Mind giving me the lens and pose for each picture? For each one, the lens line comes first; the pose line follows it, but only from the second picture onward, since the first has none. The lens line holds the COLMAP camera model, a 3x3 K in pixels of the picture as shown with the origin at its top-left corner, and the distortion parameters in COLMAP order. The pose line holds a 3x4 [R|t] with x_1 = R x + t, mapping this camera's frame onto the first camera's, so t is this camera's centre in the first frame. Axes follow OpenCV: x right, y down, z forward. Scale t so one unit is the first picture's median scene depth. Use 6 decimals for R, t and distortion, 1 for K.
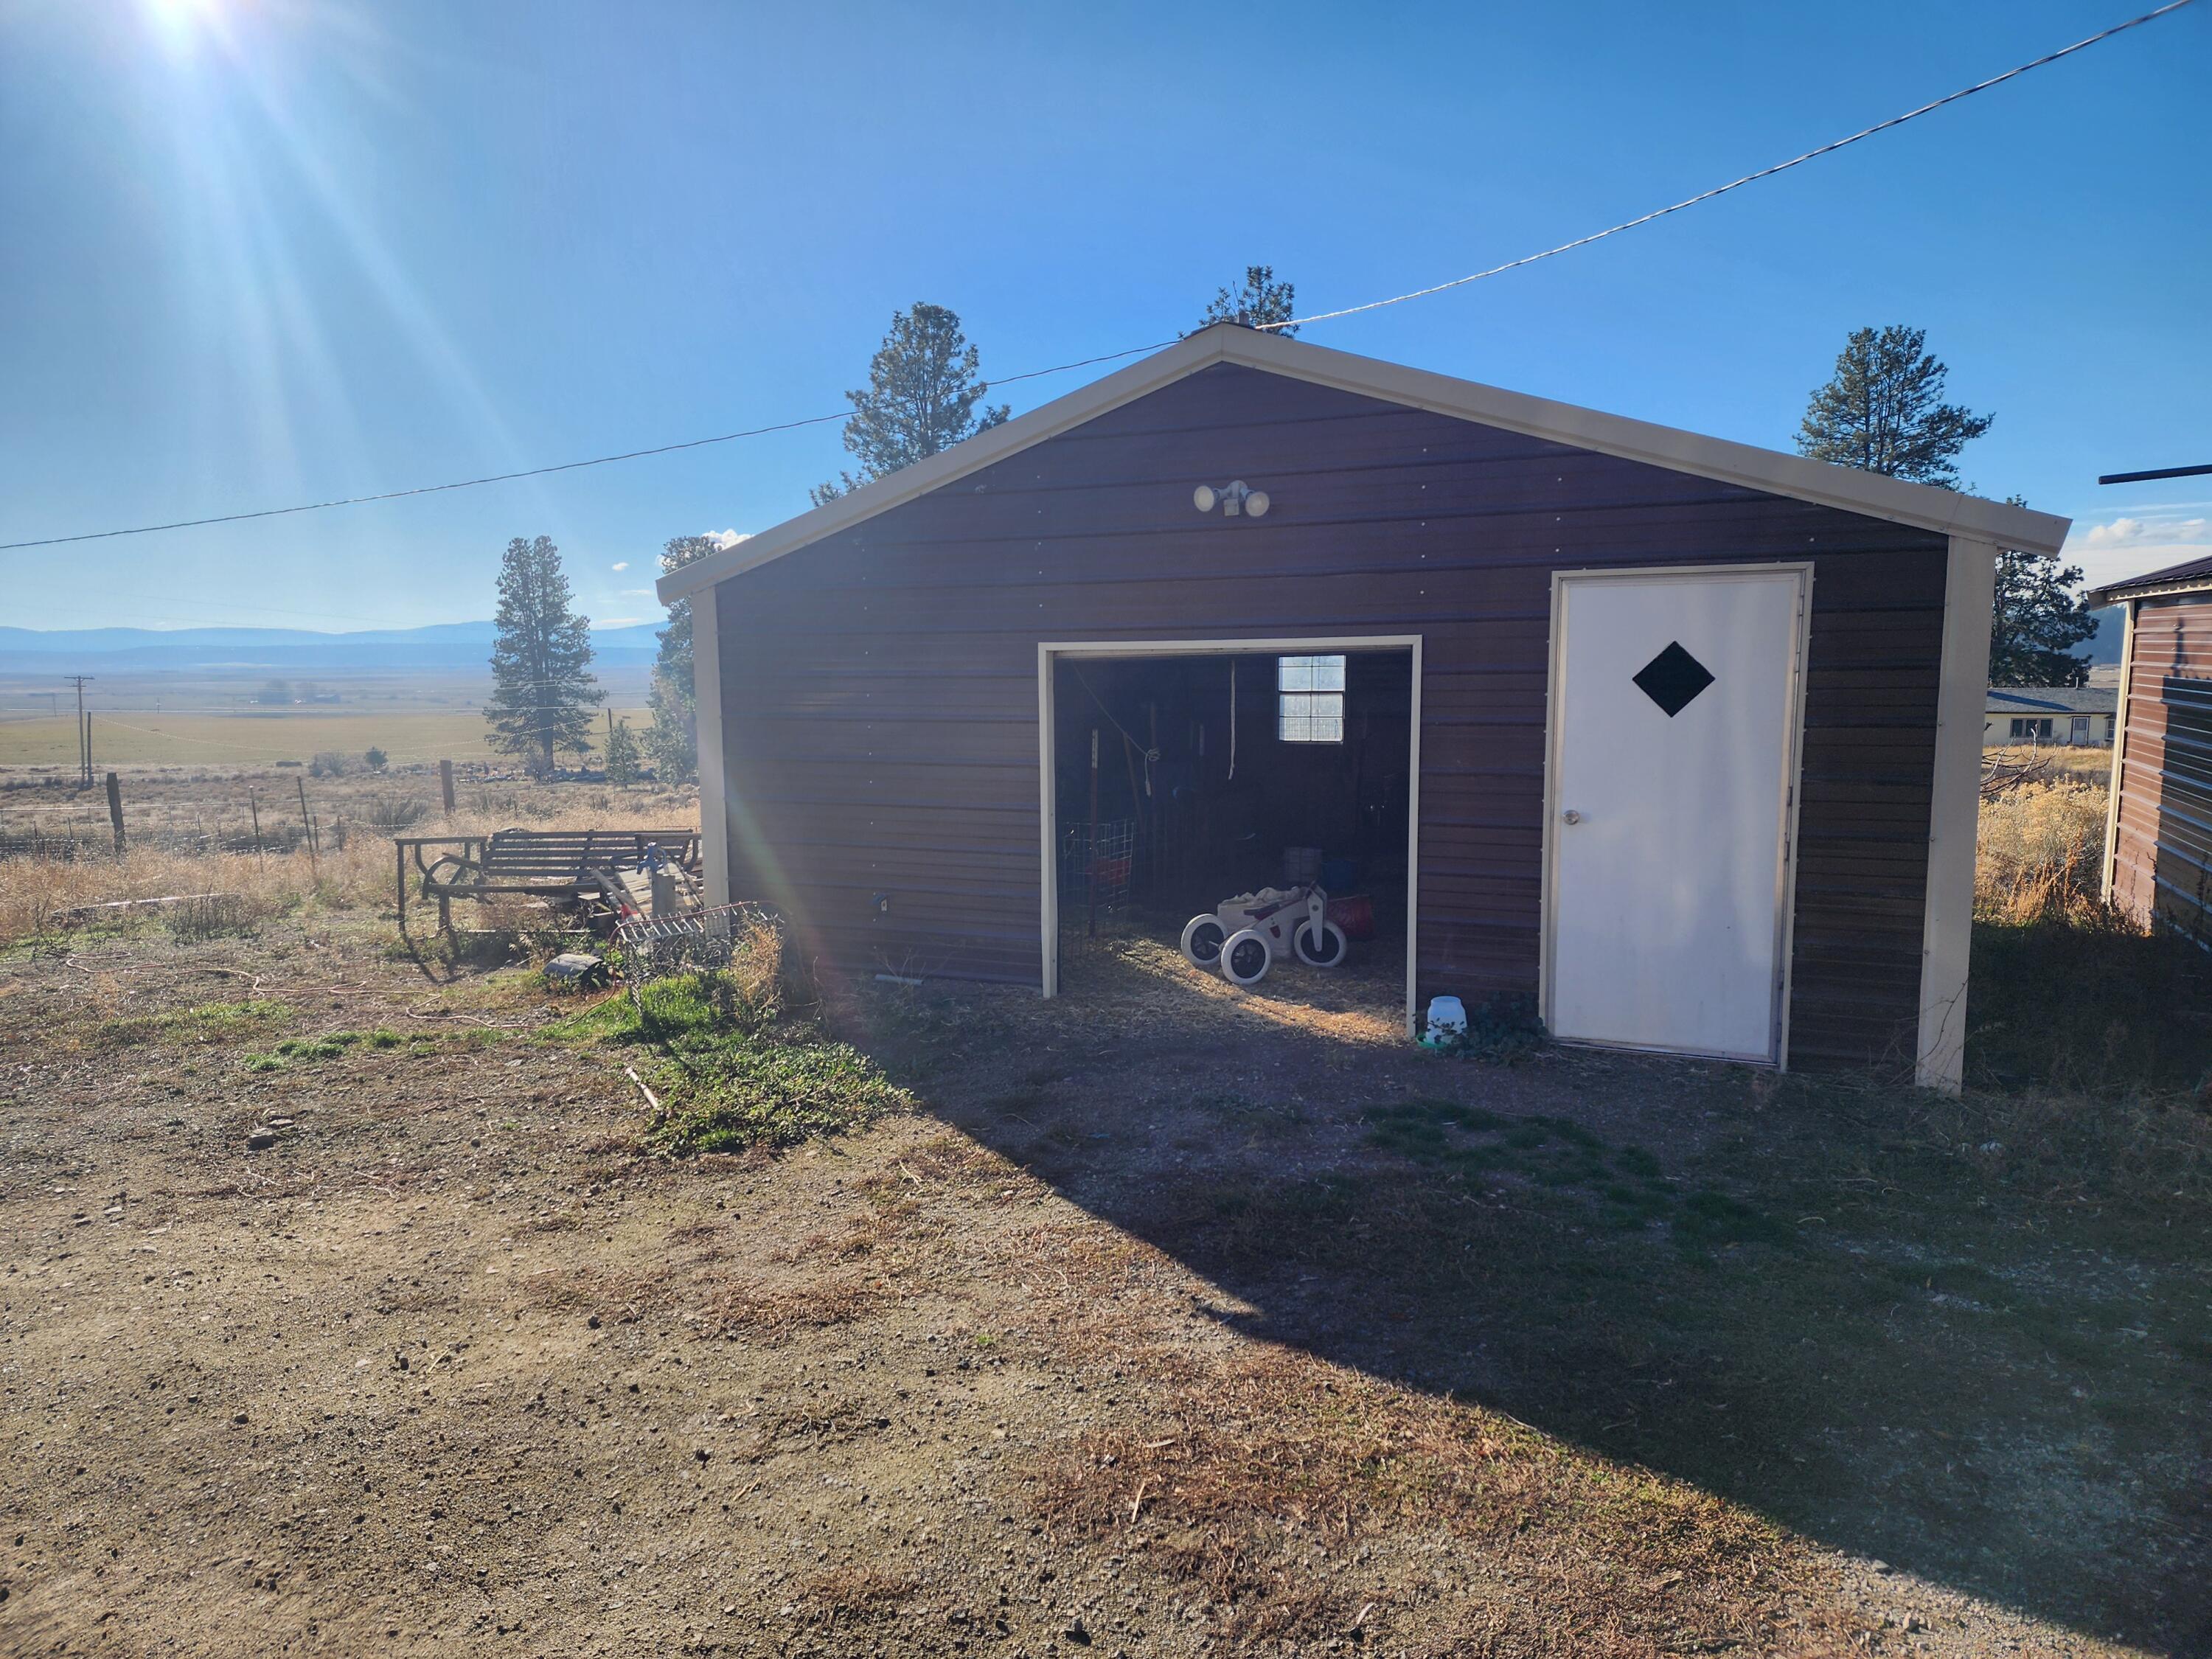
lens RADIAL K [[1477.0, 0, 1077.1], [0, 1477.0, 842.7], [0, 0, 1]] dist [0.072244, -0.055631]
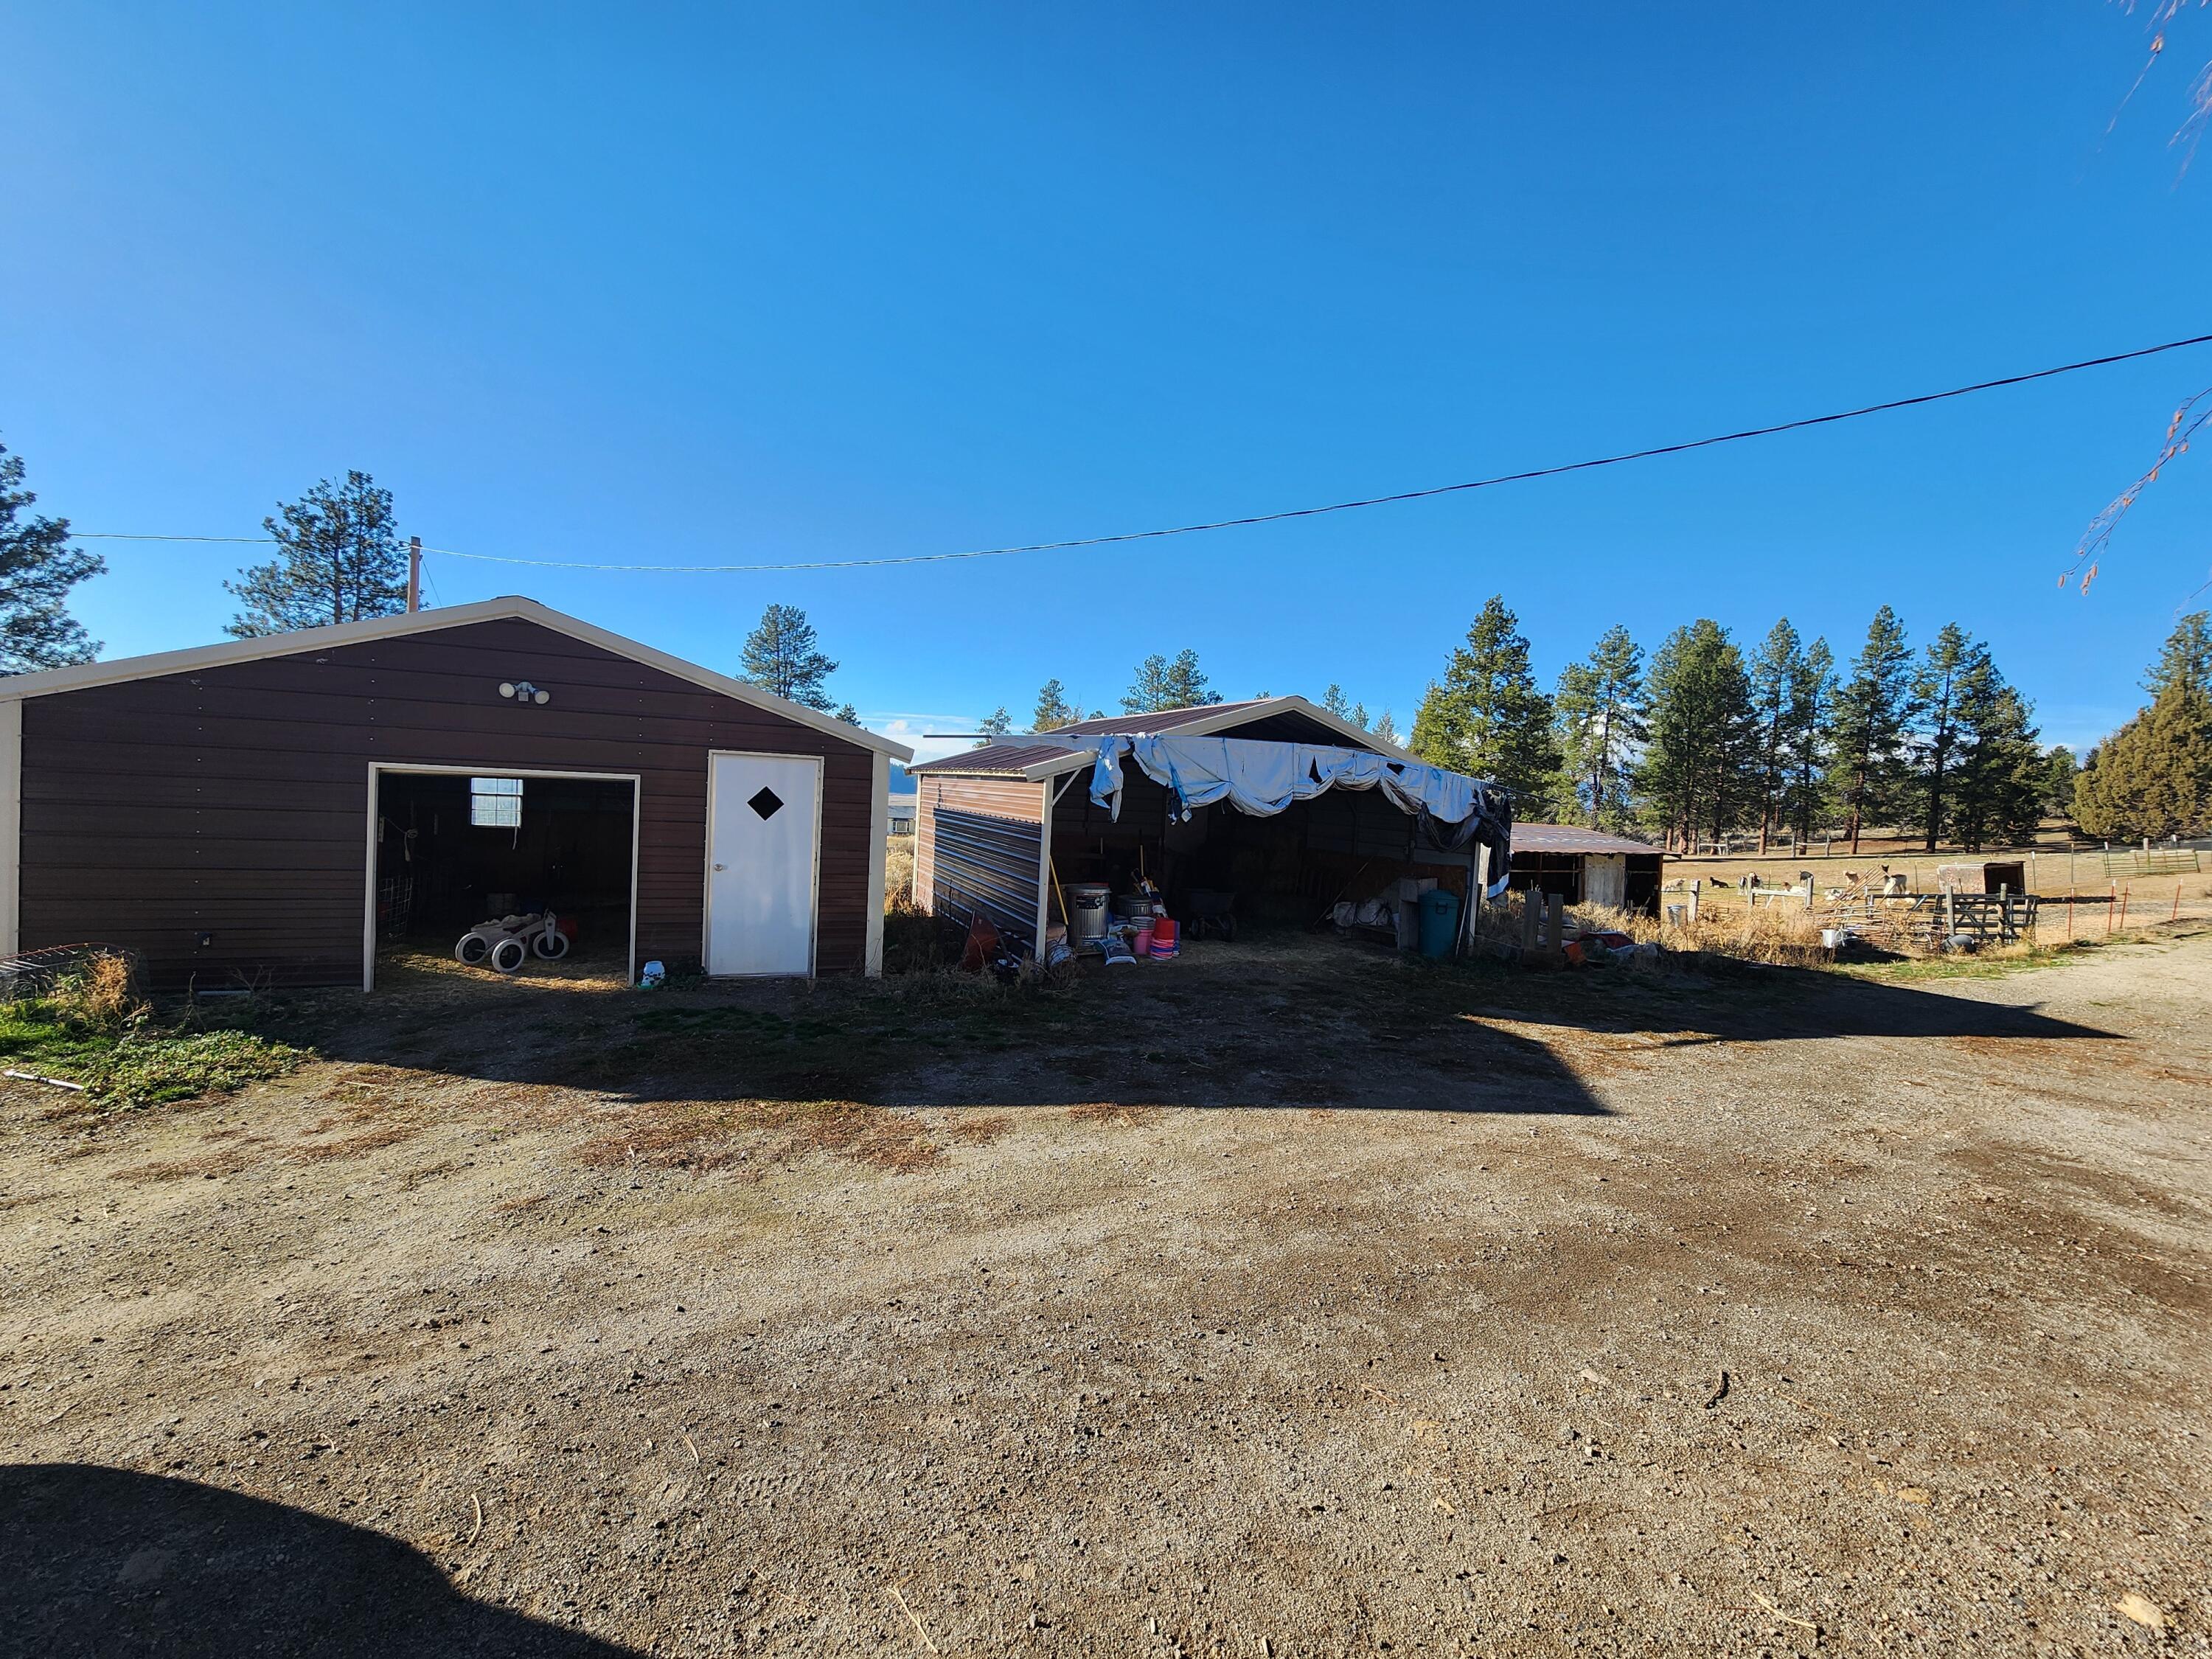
lens RADIAL K [[919.3, 0, 1107.2], [0, 919.3, 822.4], [0, 0, 1]] dist [0.000032, -0.000311]
pose [[0.674203, 0.020241, 0.738268, -0.197400], [0.035519, 0.997579, -0.059786, 0.012910], [-0.737691, 0.066530, 0.671852, -0.208643]]
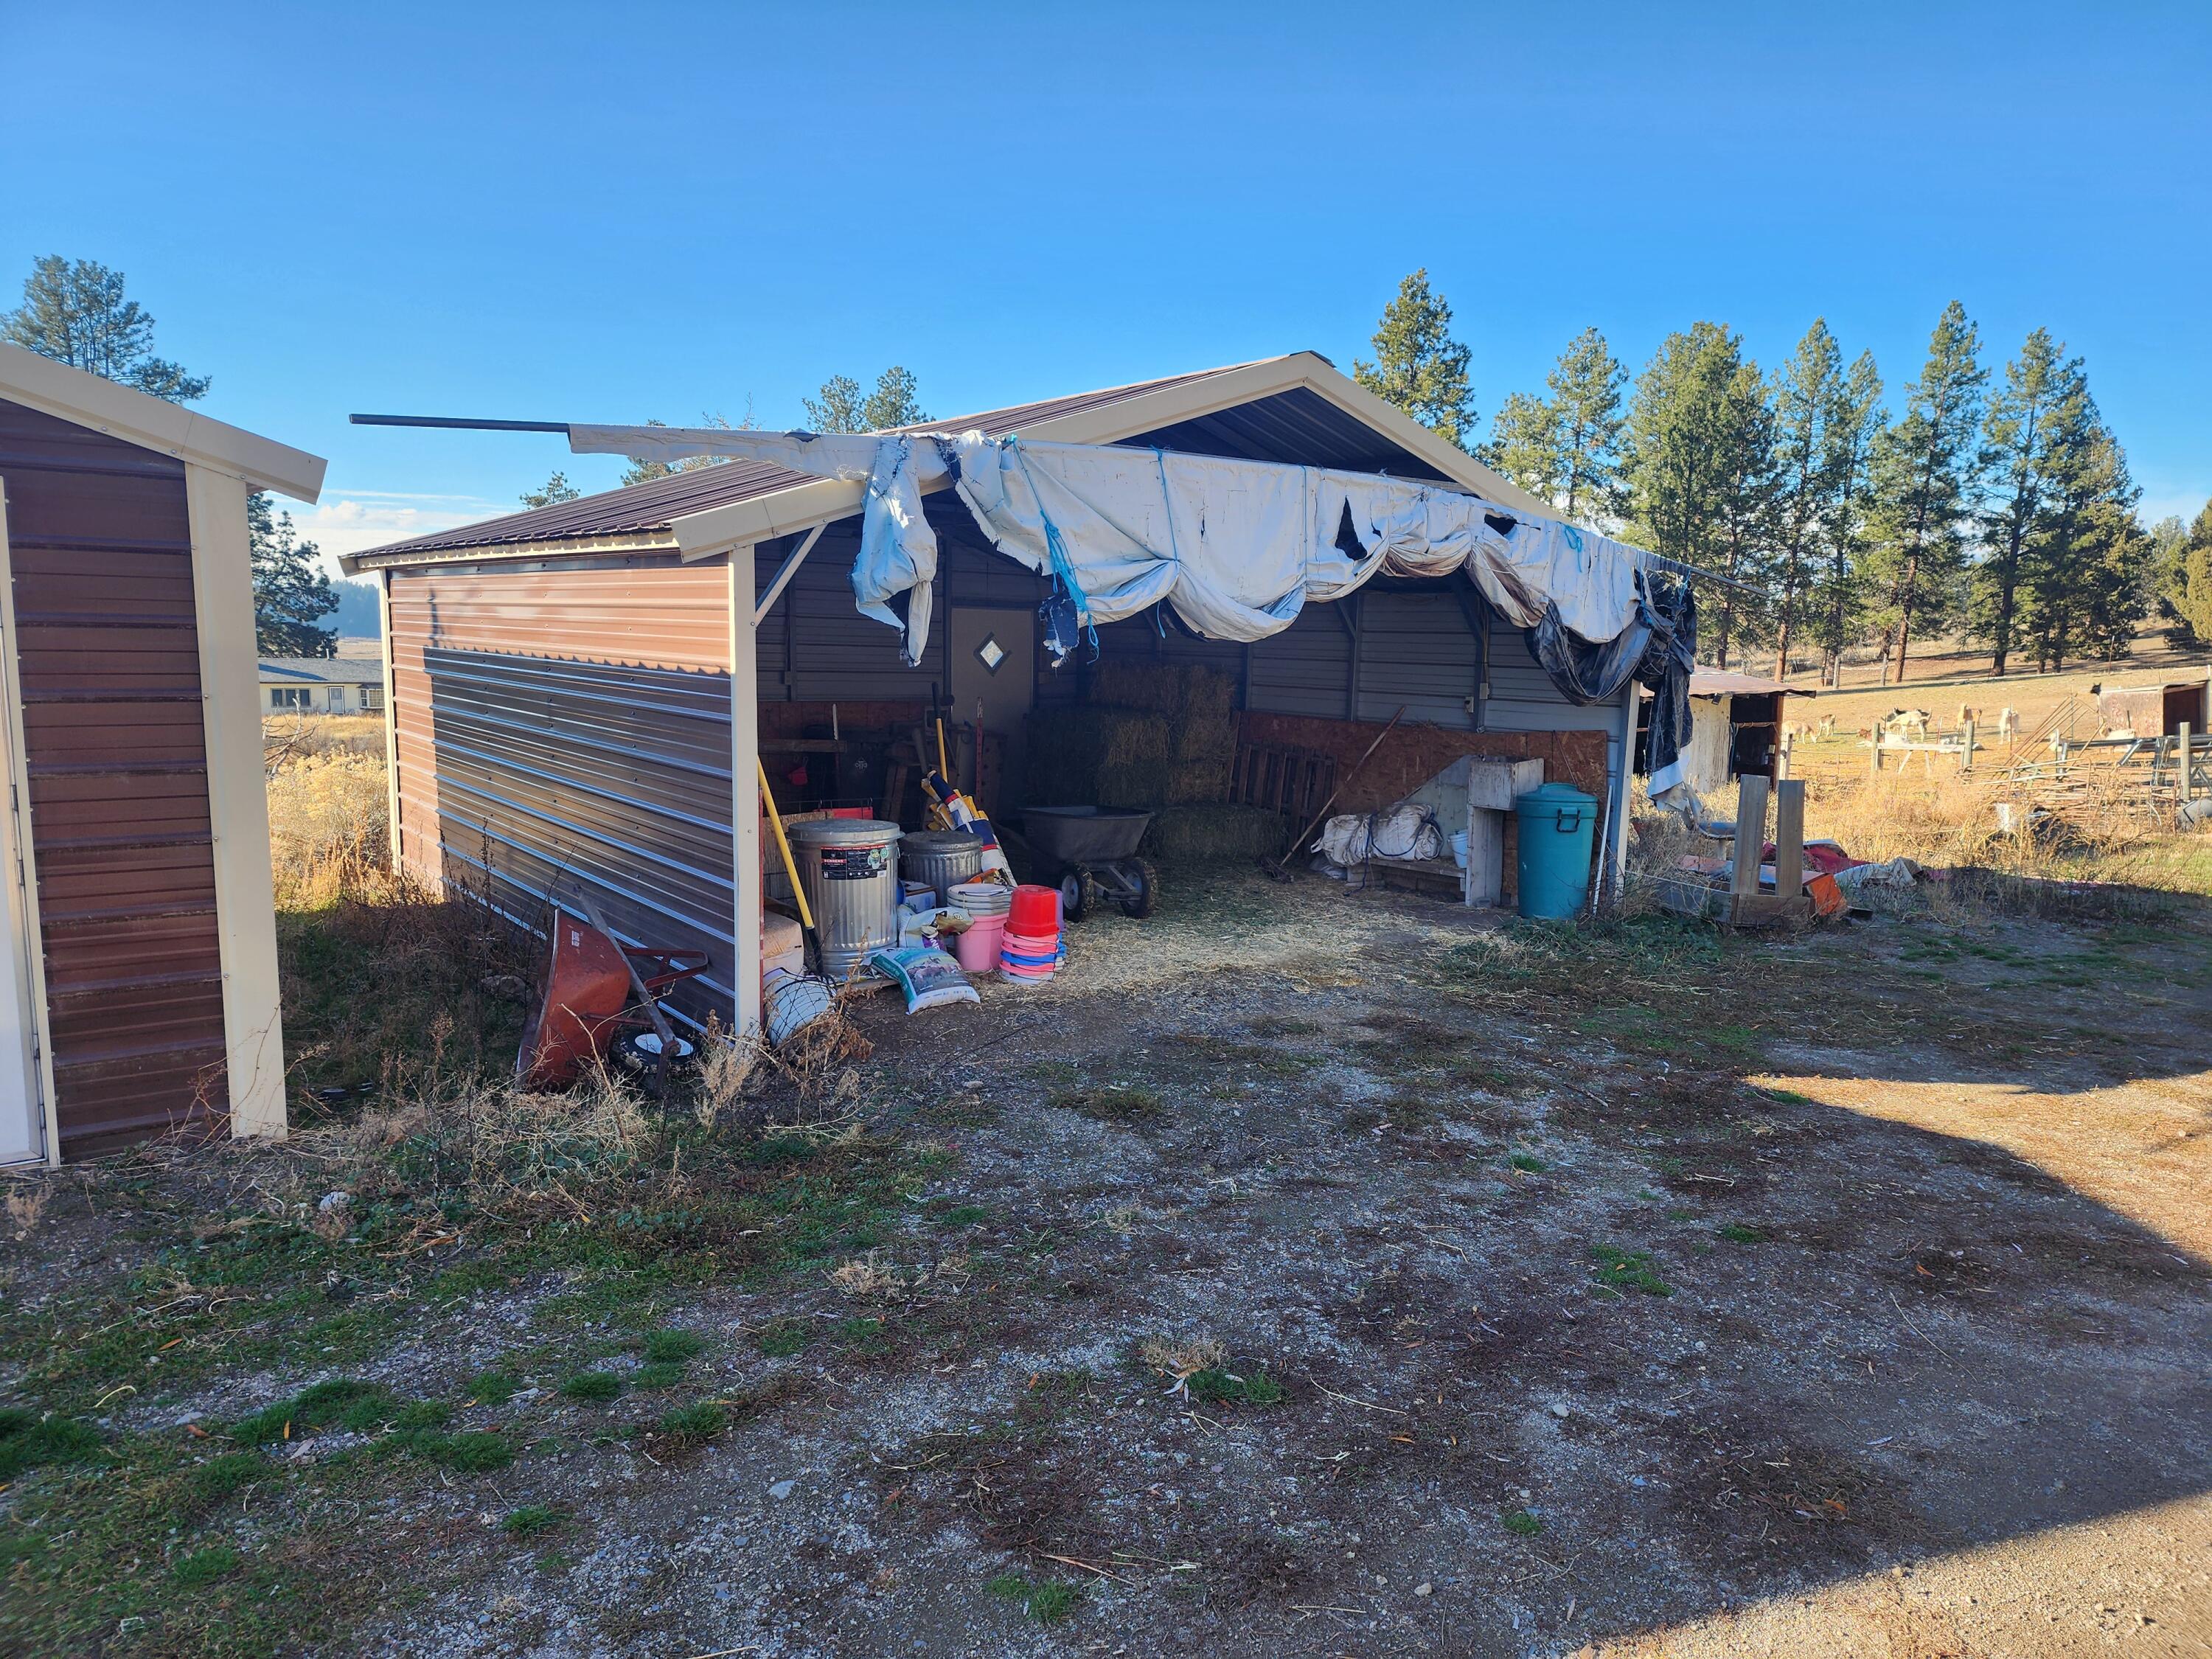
lens RADIAL K [[1477.0, 0, 1128.4], [0, 1477.0, 849.0], [0, 0, 1]] dist [0.072244, -0.055631]
pose [[0.479900, -0.105064, 0.871010, 0.068709], [0.084234, 0.993735, 0.073457, -0.010710], [-0.873270, 0.038116, 0.485743, 0.124709]]
